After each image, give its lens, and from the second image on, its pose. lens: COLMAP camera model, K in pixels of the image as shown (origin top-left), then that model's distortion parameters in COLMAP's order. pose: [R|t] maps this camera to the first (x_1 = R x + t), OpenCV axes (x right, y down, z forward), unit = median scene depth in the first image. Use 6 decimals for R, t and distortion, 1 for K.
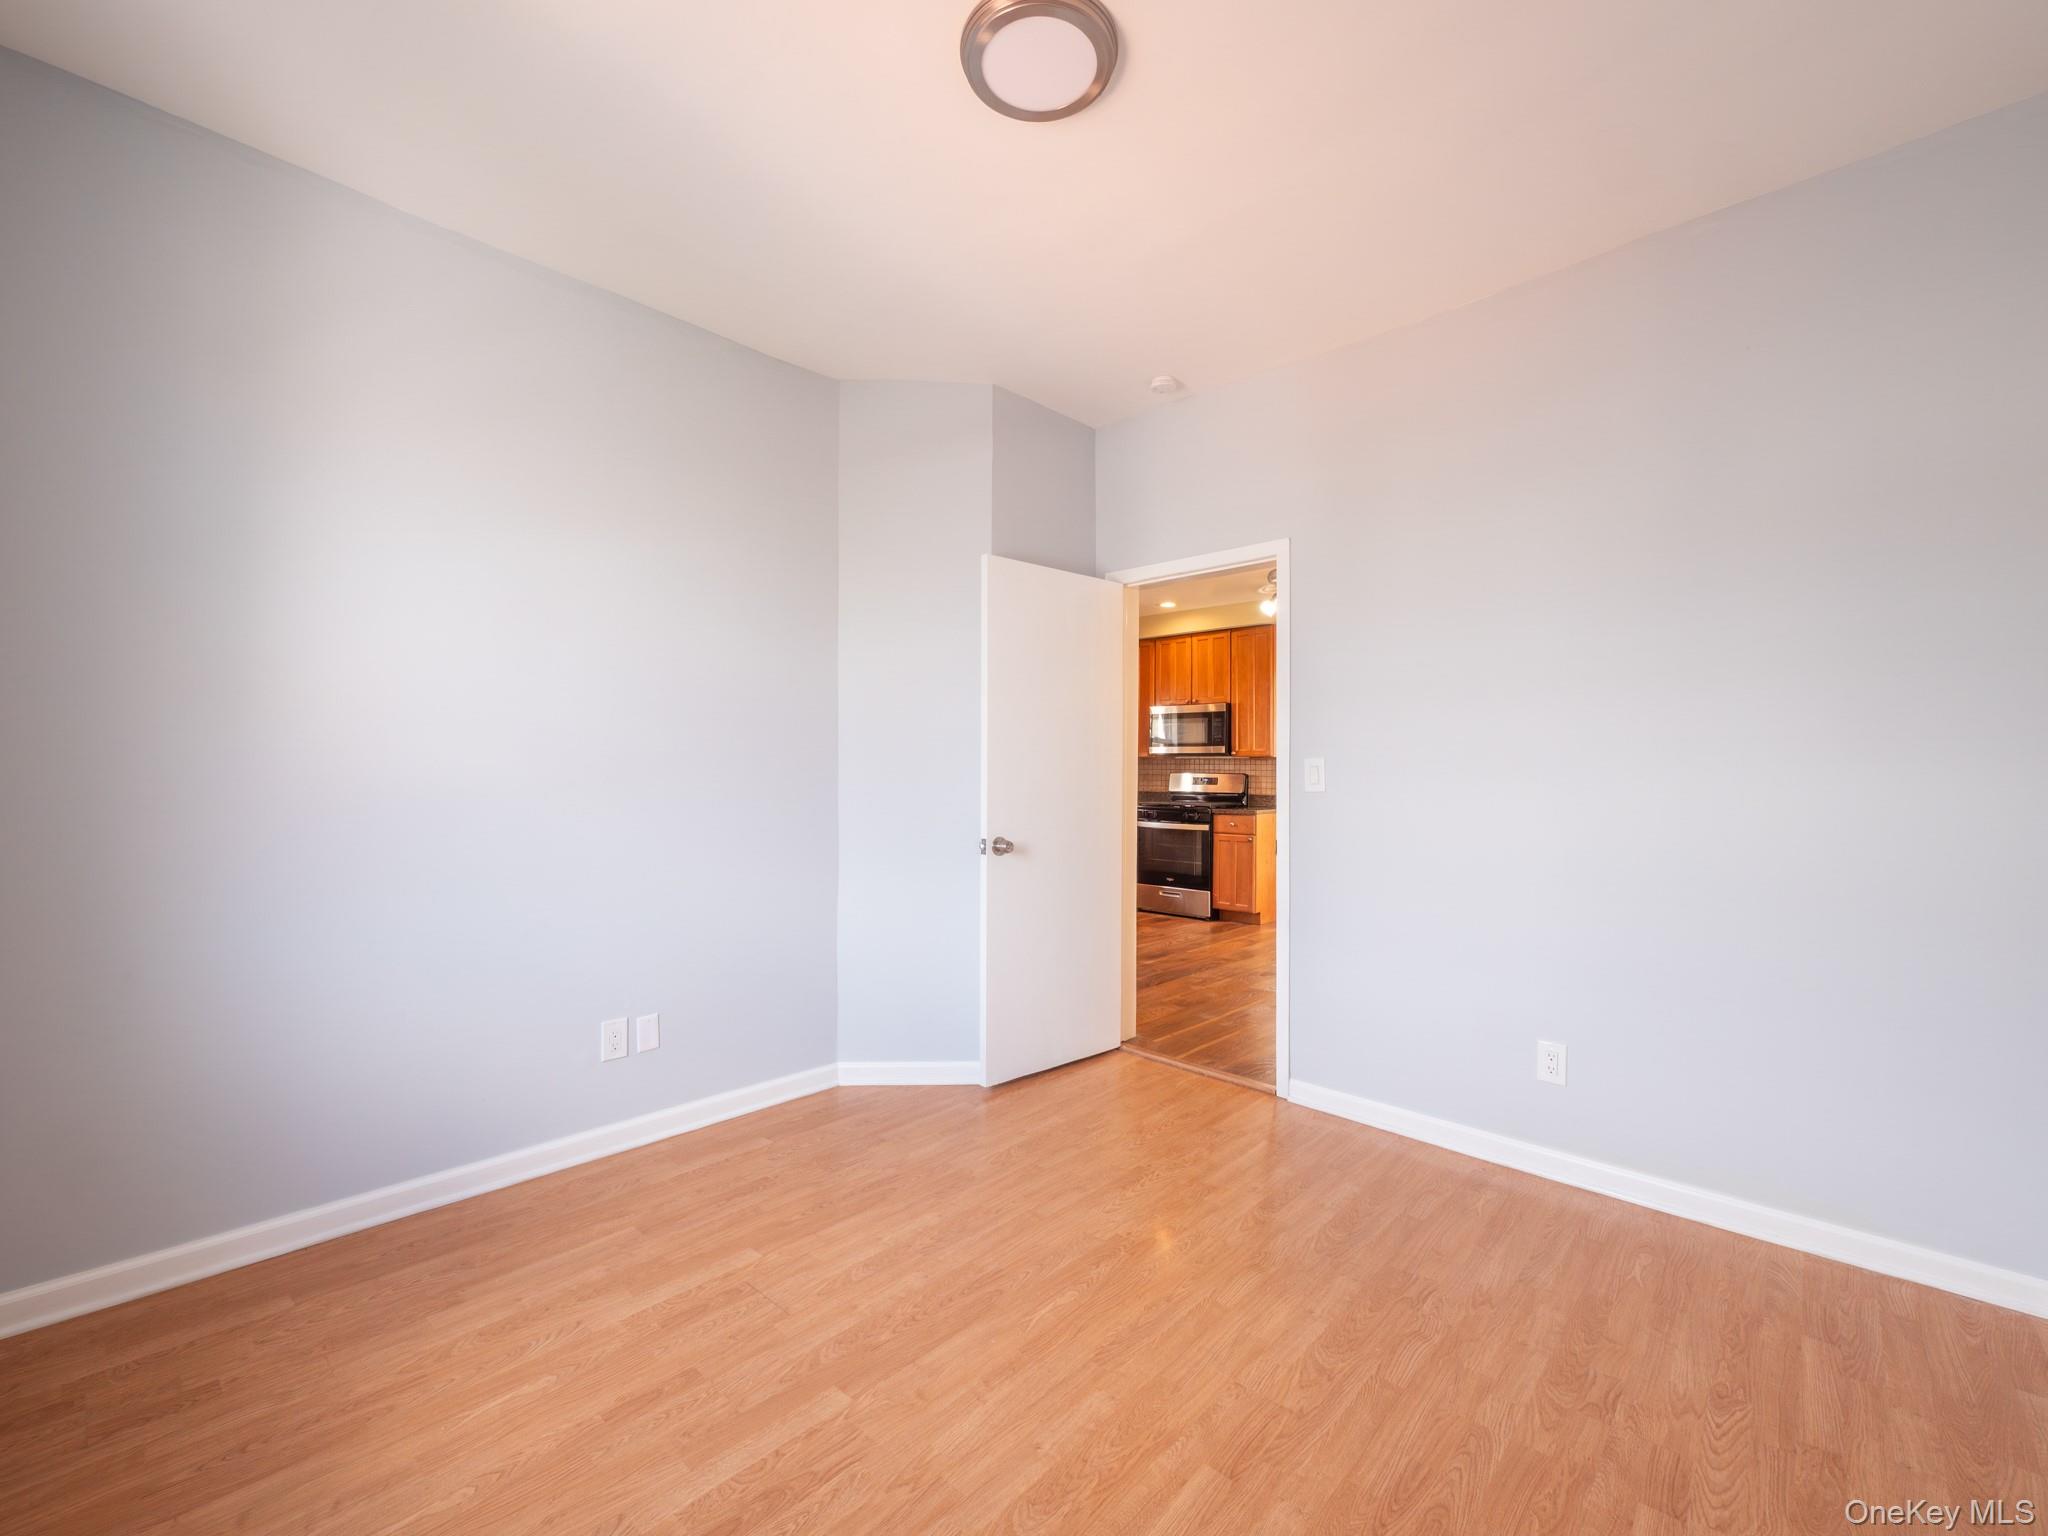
lens RADIAL K [[877.4, 0, 1034.1], [0, 877.4, 774.0], [0, 0, 1]] dist [-0.002469, 0.000363]
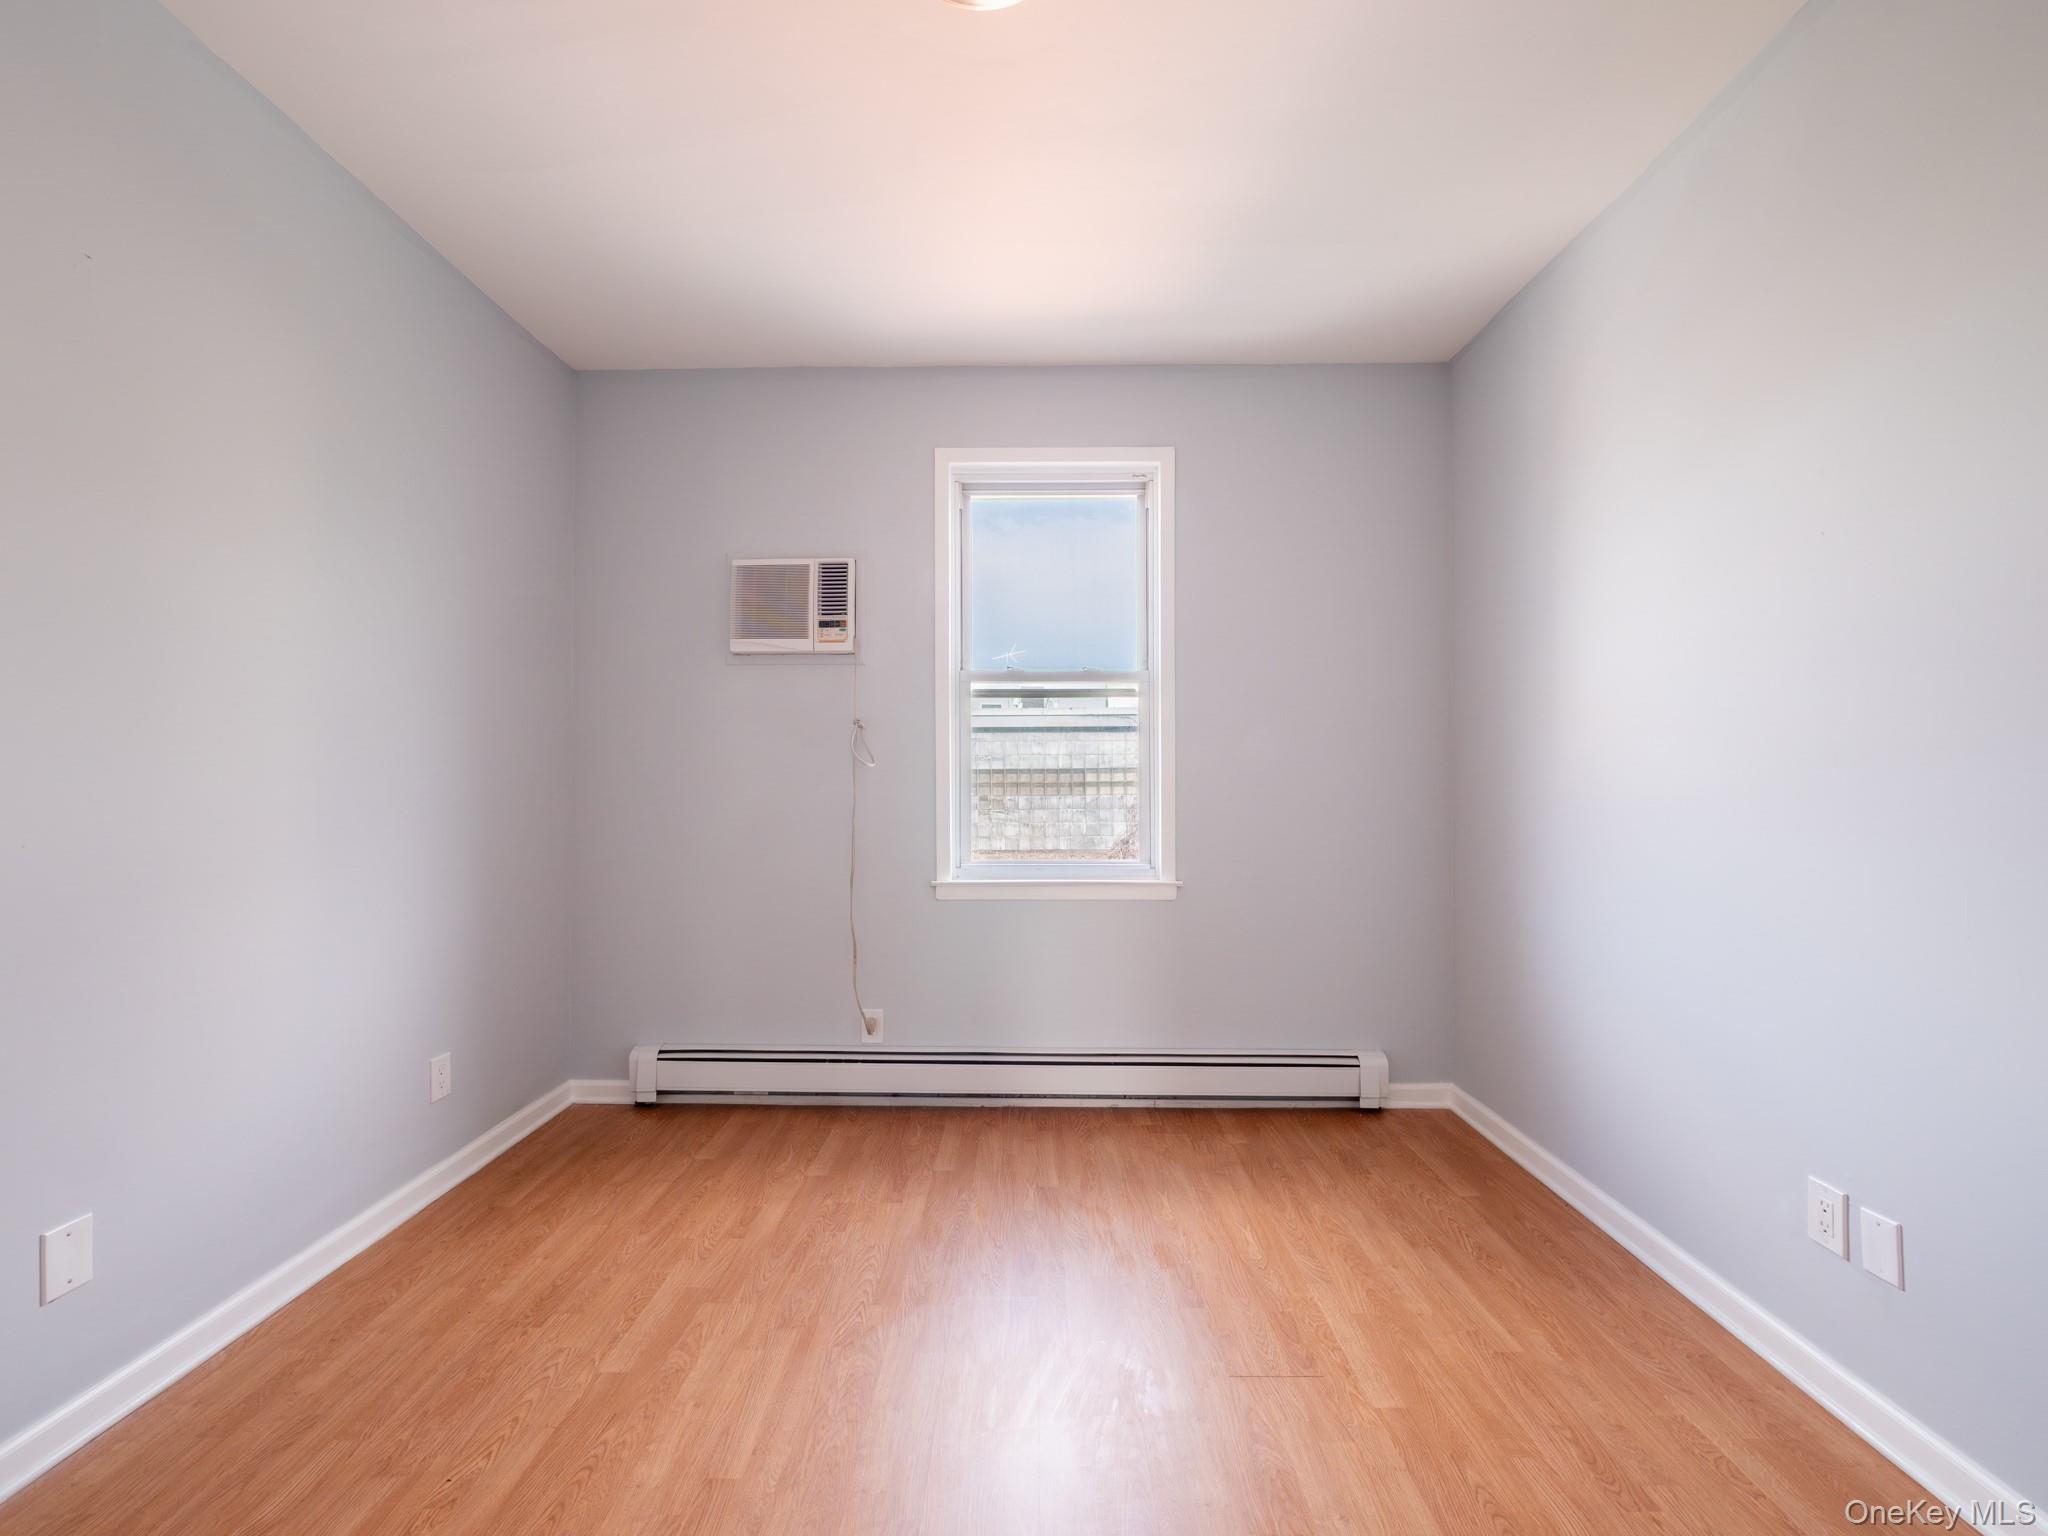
lens RADIAL K [[877.4, 0, 1034.1], [0, 877.4, 774.0], [0, 0, 1]] dist [-0.002469, 0.000363]
pose [[-0.748876, -0.011346, -0.662613, 0.482785], [-0.001468, 0.999879, -0.015462, 0.008542], [0.662709, -0.010606, -0.748802, 1.558568]]
